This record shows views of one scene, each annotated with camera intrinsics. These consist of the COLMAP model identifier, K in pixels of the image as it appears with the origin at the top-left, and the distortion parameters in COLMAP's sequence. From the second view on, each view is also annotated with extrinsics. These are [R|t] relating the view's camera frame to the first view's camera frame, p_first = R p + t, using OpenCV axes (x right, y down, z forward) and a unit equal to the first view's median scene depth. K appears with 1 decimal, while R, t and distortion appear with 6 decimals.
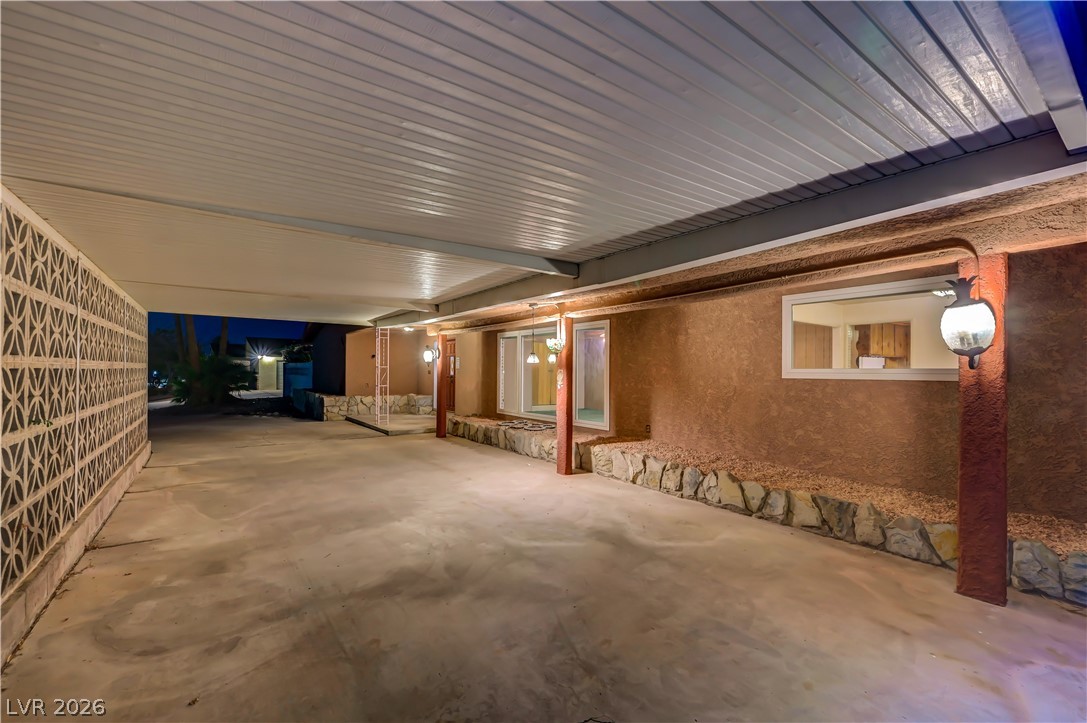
lens RADIAL K [[462.4, 0, 551.2], [0, 462.4, 367.1], [0, 0, 1]] dist [-0.000563, 0.000098]
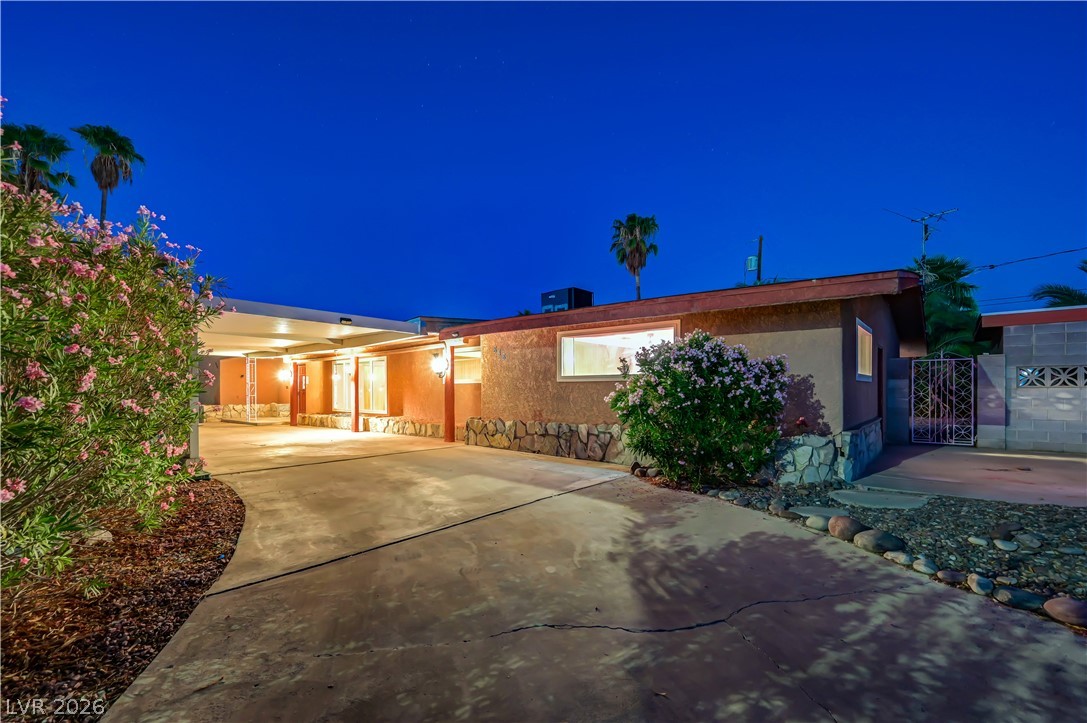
lens RADIAL K [[462.4, 0, 545.2], [0, 462.4, 392.9], [0, 0, 1]] dist [-0.000563, 0.000098]
pose [[0.972425, -0.013508, 0.232823, 0.364412], [0.010436, 0.999842, 0.014423, 0.033153], [-0.232981, -0.011595, 0.972412, -1.163691]]
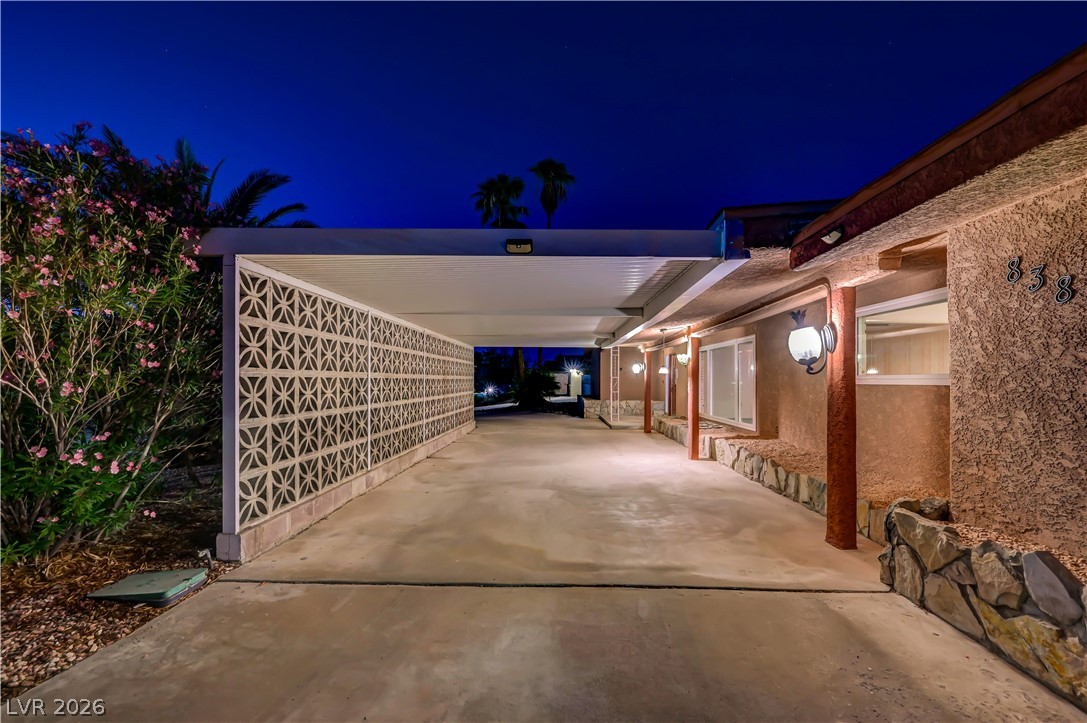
lens RADIAL K [[462.4, 0, 550.8], [0, 462.4, 376.7], [0, 0, 1]] dist [-0.000563, 0.000098]
pose [[0.796457, -0.009136, -0.604627, 0.475999], [0.006815, 0.999958, -0.006131, 0.006228], [0.604657, 0.000763, 0.796485, -0.249849]]
